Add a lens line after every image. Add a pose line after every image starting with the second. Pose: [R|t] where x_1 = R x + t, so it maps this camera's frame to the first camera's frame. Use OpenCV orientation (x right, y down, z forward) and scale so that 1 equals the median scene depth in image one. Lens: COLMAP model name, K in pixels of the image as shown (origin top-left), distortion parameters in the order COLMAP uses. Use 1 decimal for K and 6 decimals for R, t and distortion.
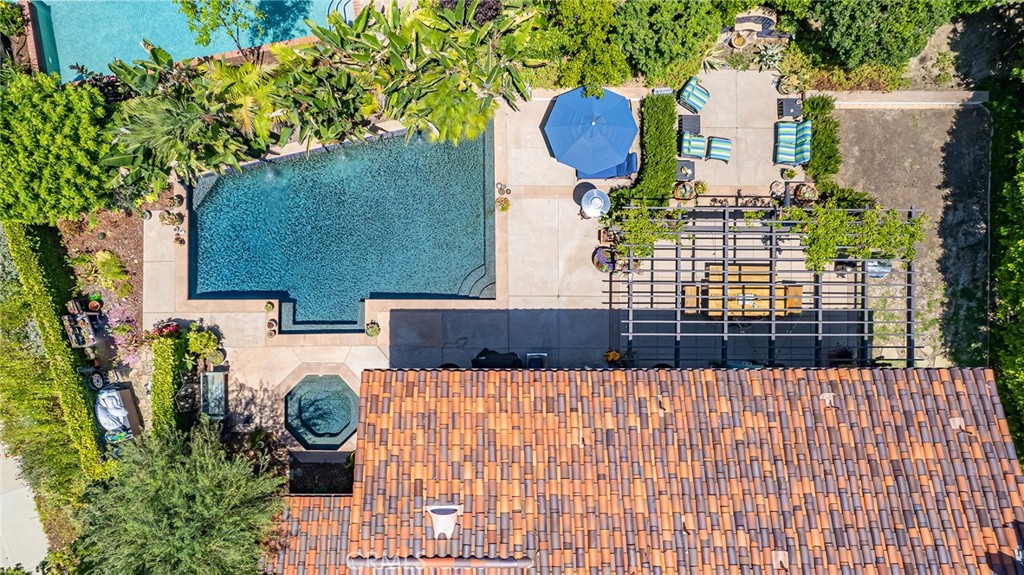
lens RADIAL K [[711.4, 0, 490.8], [0, 711.4, 288.0], [0, 0, 1]] dist [-0.026341, -0.001679]
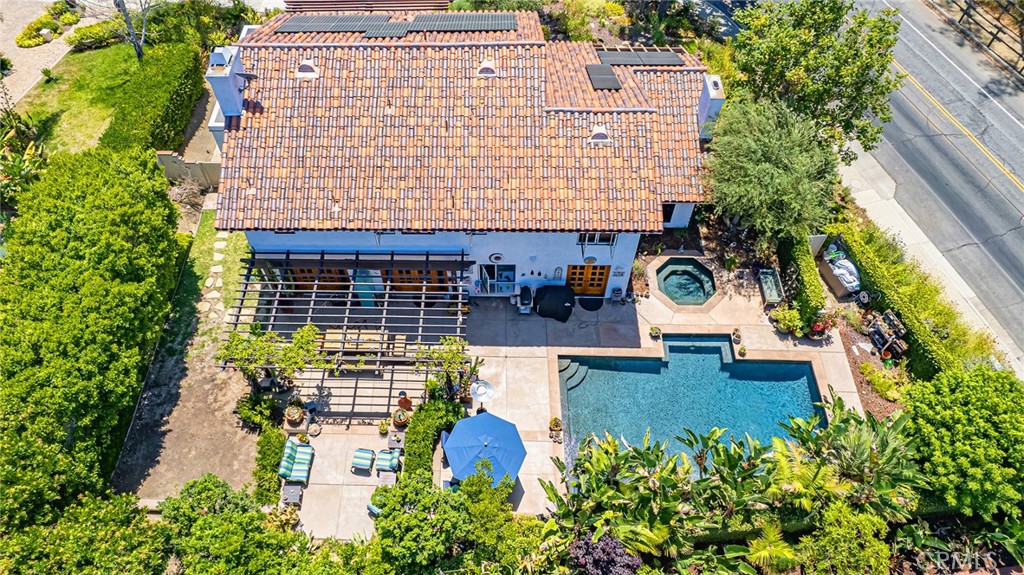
lens RADIAL K [[711.4, 0, 490.8], [0, 711.4, 288.0], [0, 0, 1]] dist [-0.026341, -0.001679]
pose [[-0.999985, -0.003672, 0.004005, 0.118681], [0.005319, -0.811745, 0.583988, -0.616179], [0.001107, 0.584000, 0.811753, -0.055377]]
